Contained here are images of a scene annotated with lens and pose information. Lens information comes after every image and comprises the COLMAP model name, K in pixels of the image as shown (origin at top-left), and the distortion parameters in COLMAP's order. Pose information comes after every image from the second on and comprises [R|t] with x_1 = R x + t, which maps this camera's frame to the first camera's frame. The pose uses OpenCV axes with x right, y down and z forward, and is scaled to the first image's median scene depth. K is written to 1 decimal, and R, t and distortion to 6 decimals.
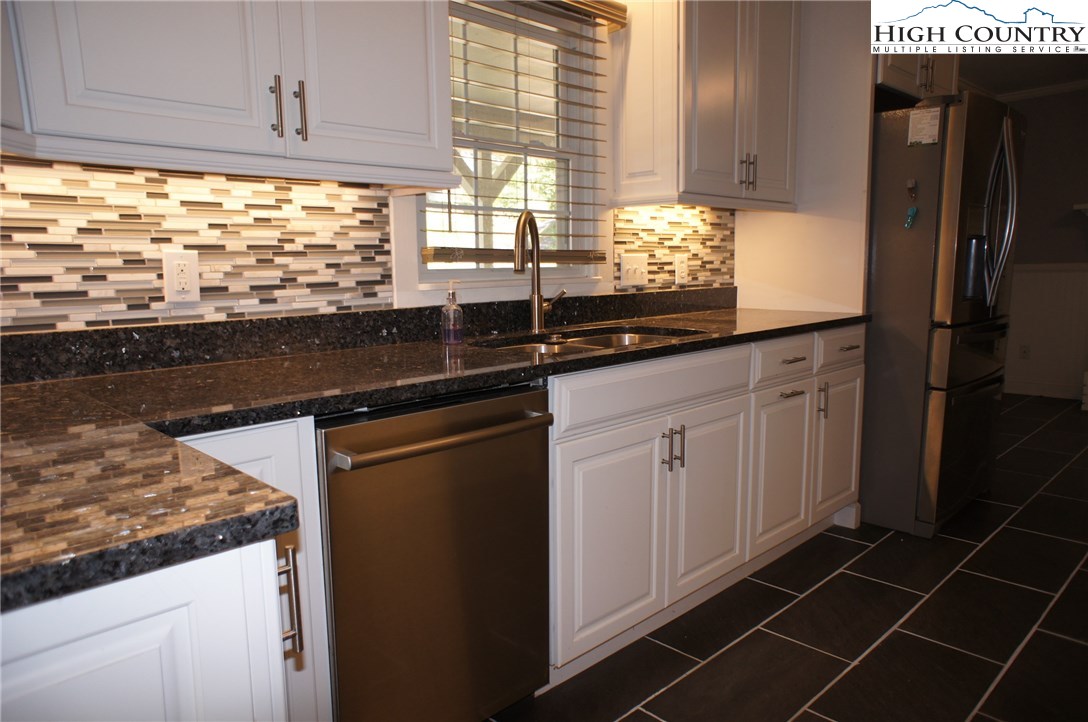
lens RADIAL K [[738.1, 0, 540.5], [0, 738.1, 366.6], [0, 0, 1]] dist [-0.071434, 0.097753]
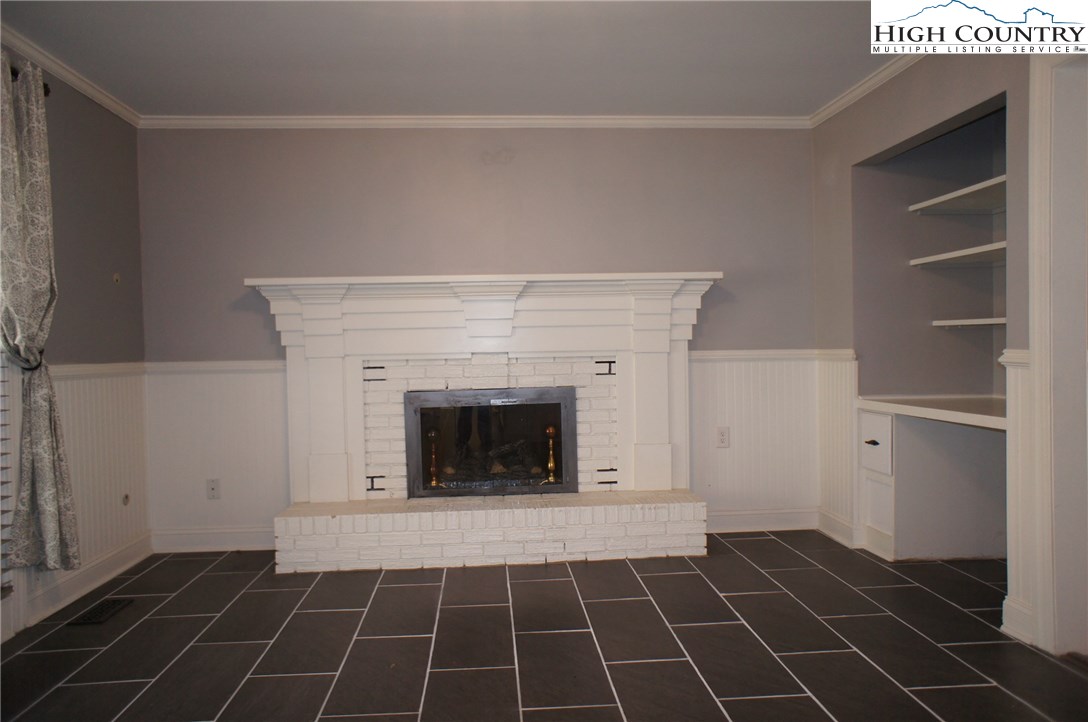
lens RADIAL K [[738.1, 0, 540.5], [0, 738.1, 366.6], [0, 0, 1]] dist [-0.071434, 0.097753]
pose [[0.644810, -0.007310, 0.764308, 0.773397], [0.108634, 0.990680, -0.082174, -0.100594], [-0.756583, 0.136017, 0.639594, 0.715342]]
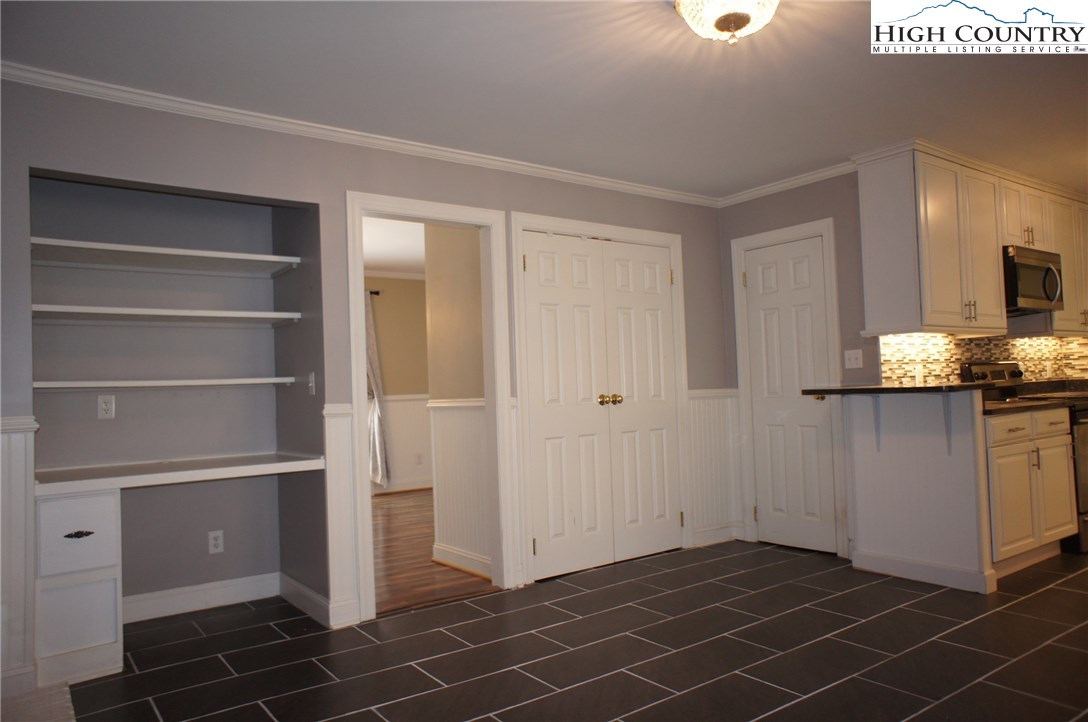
lens RADIAL K [[738.1, 0, 540.5], [0, 738.1, 366.6], [0, 0, 1]] dist [-0.071434, 0.097753]
pose [[-0.987680, 0.063835, 0.142875, 1.404073], [0.079194, 0.991364, 0.104529, -0.309379], [-0.134969, 0.114556, -0.984205, 2.094859]]
